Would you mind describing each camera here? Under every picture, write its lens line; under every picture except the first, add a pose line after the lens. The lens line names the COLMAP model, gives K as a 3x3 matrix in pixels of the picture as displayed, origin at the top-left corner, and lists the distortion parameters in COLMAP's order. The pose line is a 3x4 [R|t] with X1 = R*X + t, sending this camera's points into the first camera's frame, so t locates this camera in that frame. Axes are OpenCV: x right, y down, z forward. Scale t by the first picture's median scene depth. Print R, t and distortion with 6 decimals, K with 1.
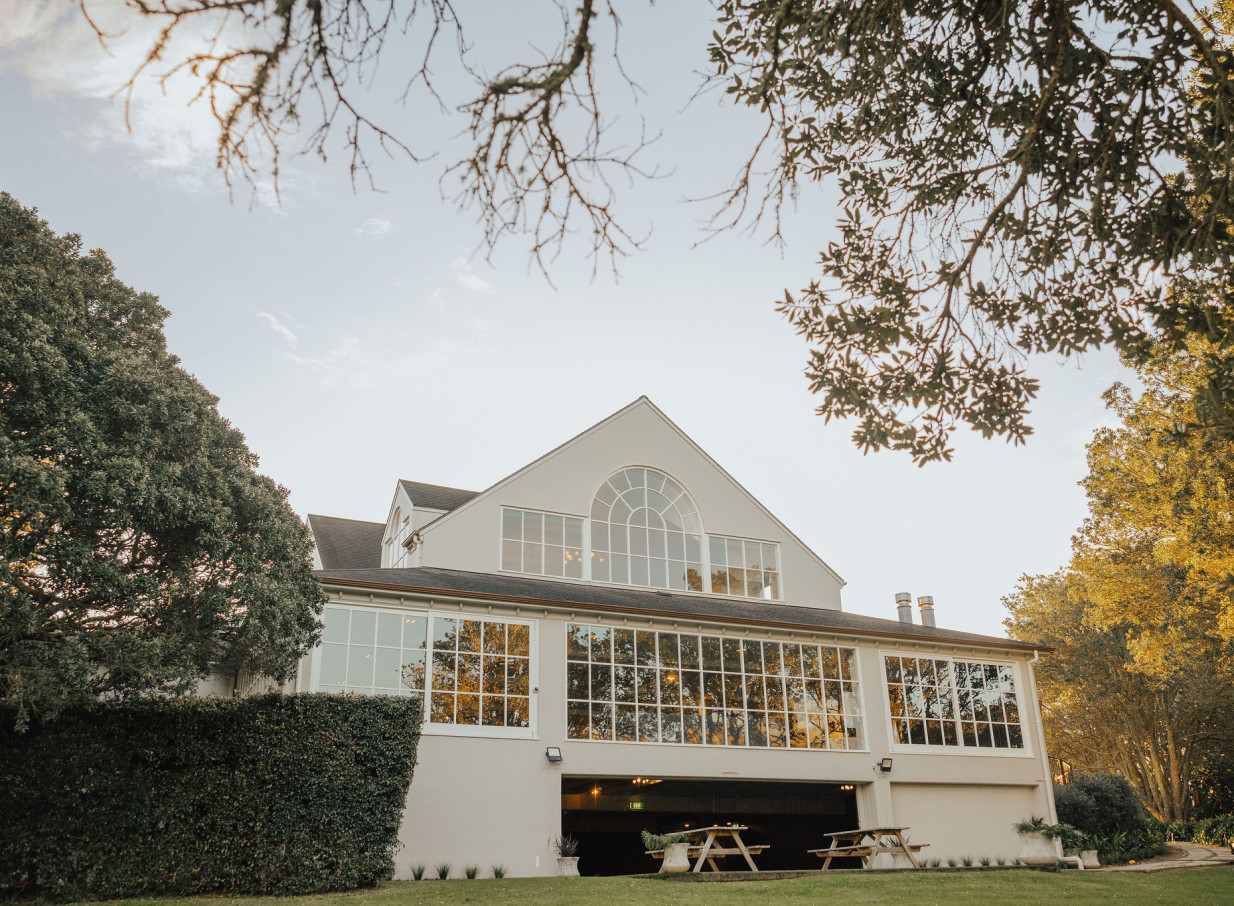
lens RADIAL K [[1092.0, 0, 617.0], [0, 1092.0, 453.0], [0, 0, 1]] dist [-0.085083, 0.095817]
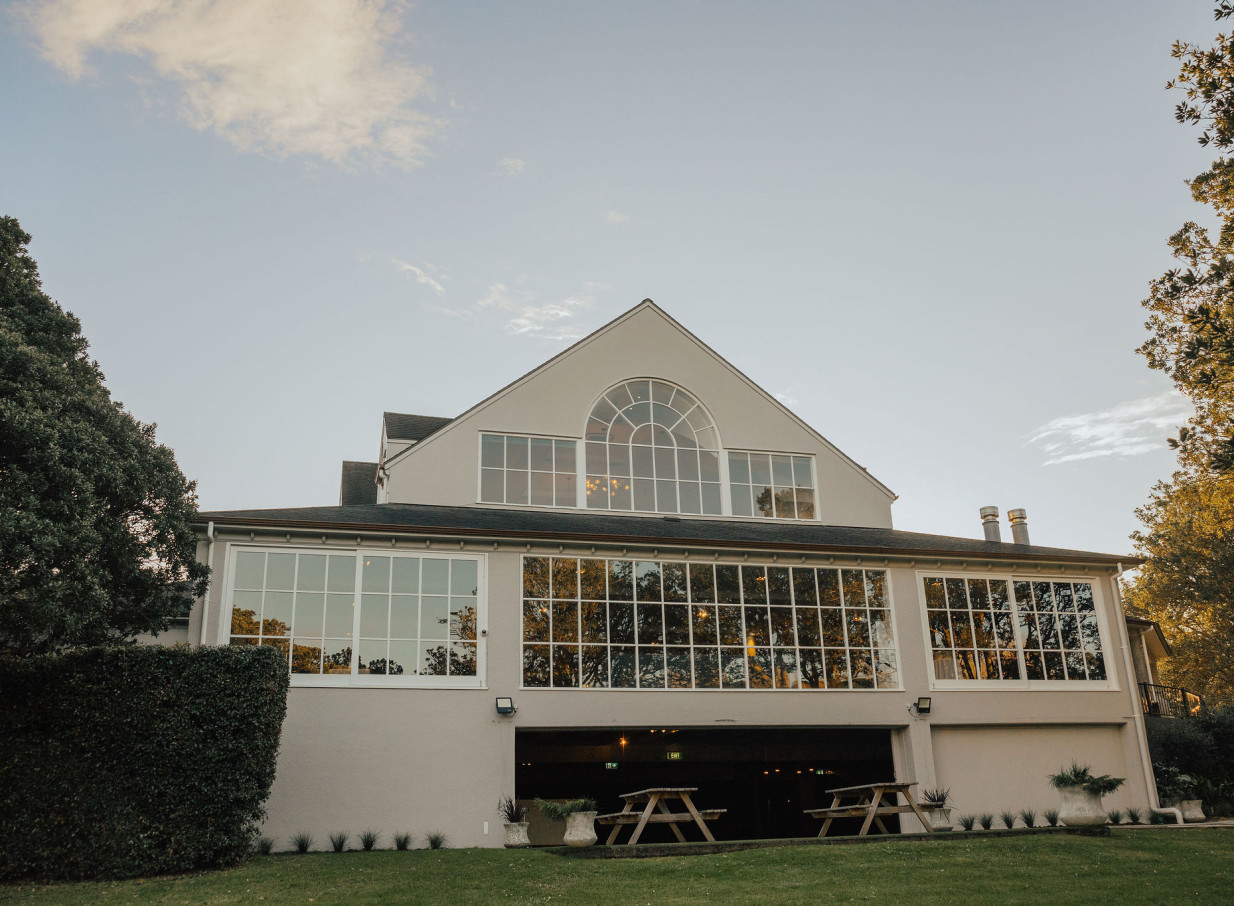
lens RADIAL K [[1092.0, 0, 617.0], [0, 1092.0, 453.0], [0, 0, 1]] dist [-0.085083, 0.095817]
pose [[0.986386, -0.064290, -0.151357, 0.148948], [0.071767, 0.996430, 0.044460, 0.036485], [0.147958, -0.054717, 0.987479, 0.137391]]
